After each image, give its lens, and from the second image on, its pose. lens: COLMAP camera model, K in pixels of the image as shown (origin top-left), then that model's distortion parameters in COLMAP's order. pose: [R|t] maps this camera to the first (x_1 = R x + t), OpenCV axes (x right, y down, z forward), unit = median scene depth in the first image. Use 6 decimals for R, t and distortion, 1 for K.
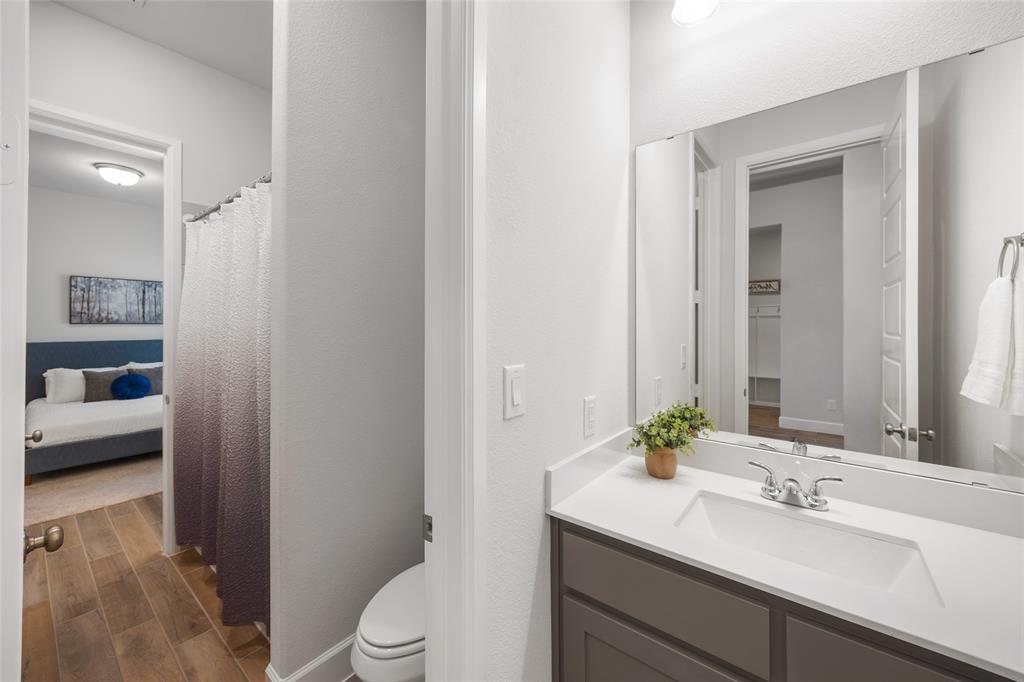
lens RADIAL K [[395.5, 0, 503.2], [0, 395.5, 324.5], [0, 0, 1]] dist [0.000657, 0.000124]
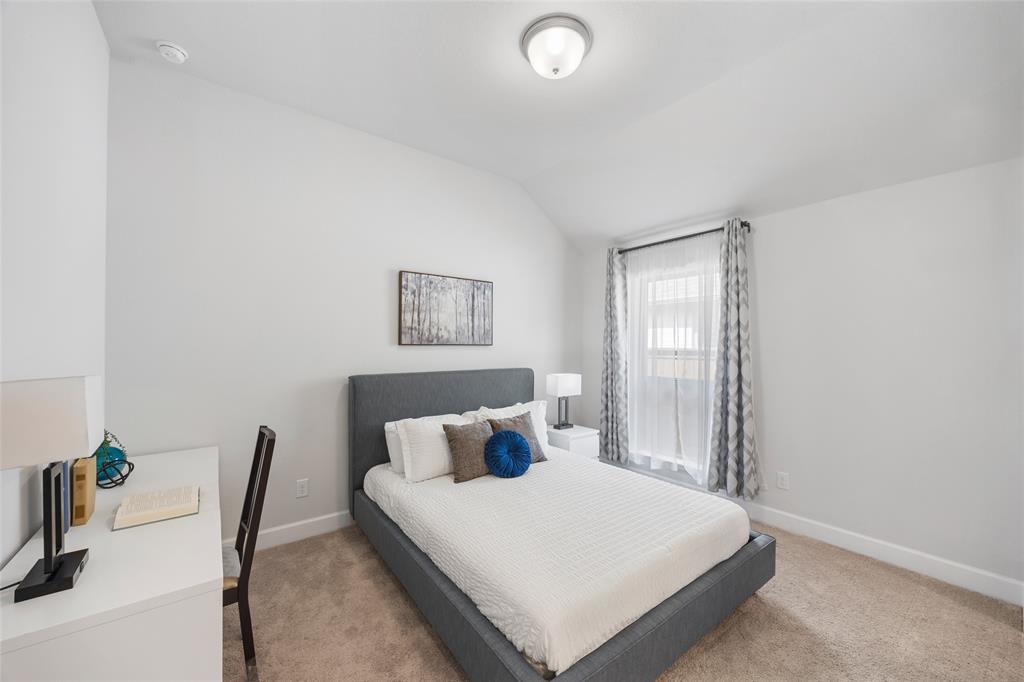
lens RADIAL K [[395.5, 0, 511.4], [0, 395.5, 345.8], [0, 0, 1]] dist [0.000657, 0.000124]
pose [[0.971541, -0.002467, -0.236859, -0.728328], [0.001899, 0.999995, -0.002624, 0.000789], [0.236864, 0.002100, 0.971541, 0.397689]]
